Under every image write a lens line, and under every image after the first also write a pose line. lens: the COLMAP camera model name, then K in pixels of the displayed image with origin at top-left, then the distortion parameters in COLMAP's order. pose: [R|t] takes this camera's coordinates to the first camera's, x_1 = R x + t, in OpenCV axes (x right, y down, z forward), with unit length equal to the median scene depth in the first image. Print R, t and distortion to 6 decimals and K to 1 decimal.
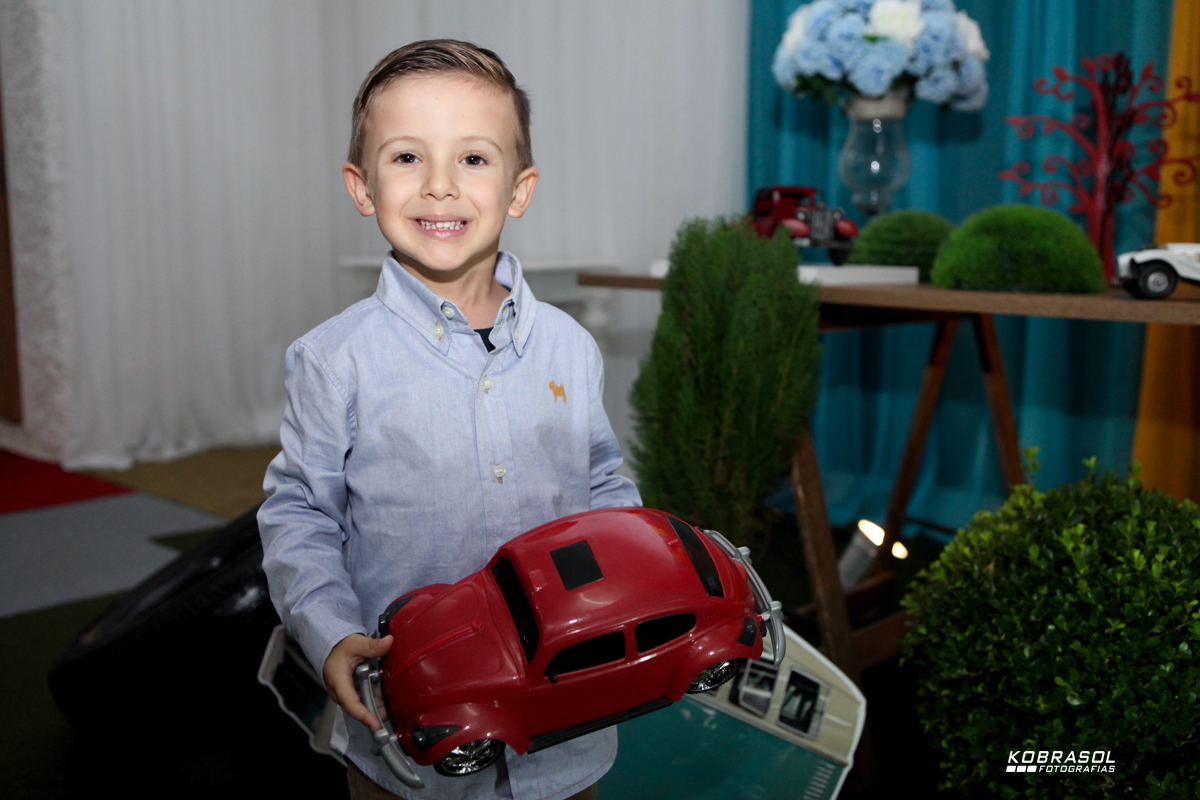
lens RADIAL K [[1179.5, 0, 595.5], [0, 1179.5, 408.4], [0, 0, 1]] dist [0.019320, 0.000000]
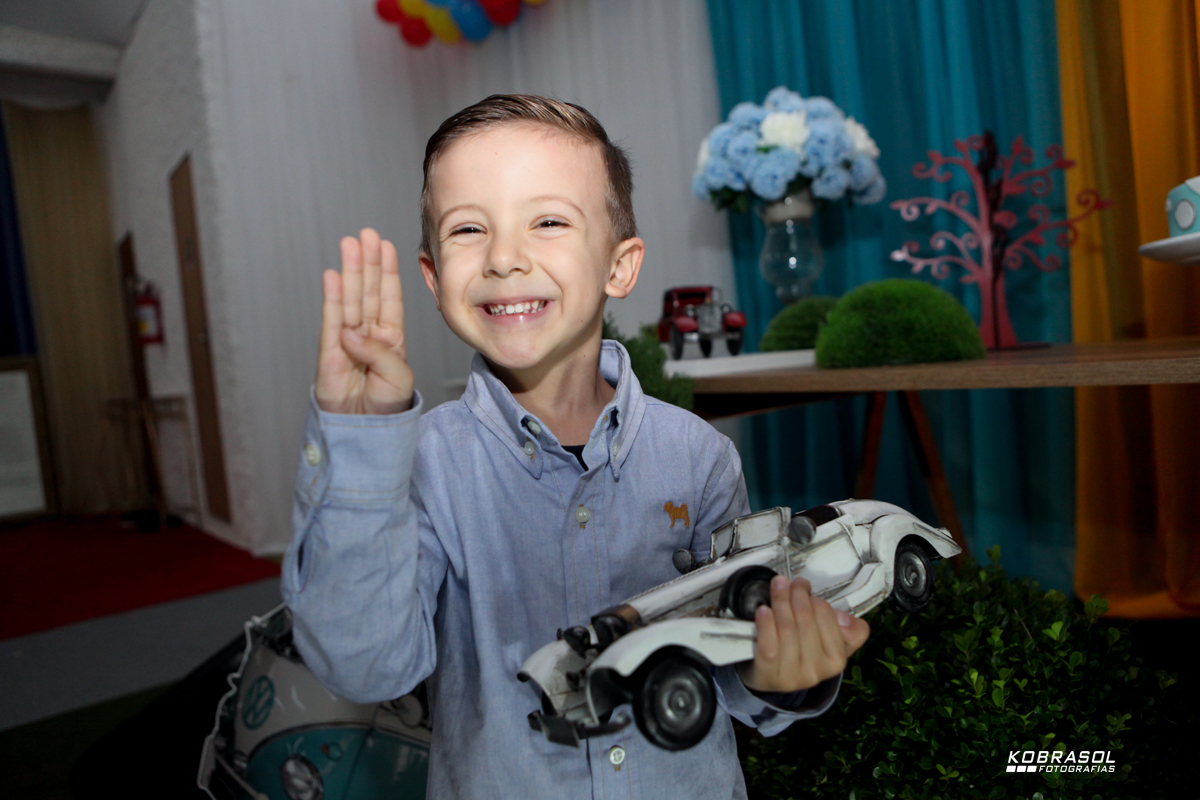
lens RADIAL K [[836.9, 0, 604.0], [0, 836.9, 405.8], [0, 0, 1]] dist [-0.013178, -0.001466]
pose [[0.986299, -0.087649, -0.139759, 0.172719], [0.076900, 0.993780, -0.080548, -0.021005], [0.145949, 0.068697, 0.986904, 0.217632]]
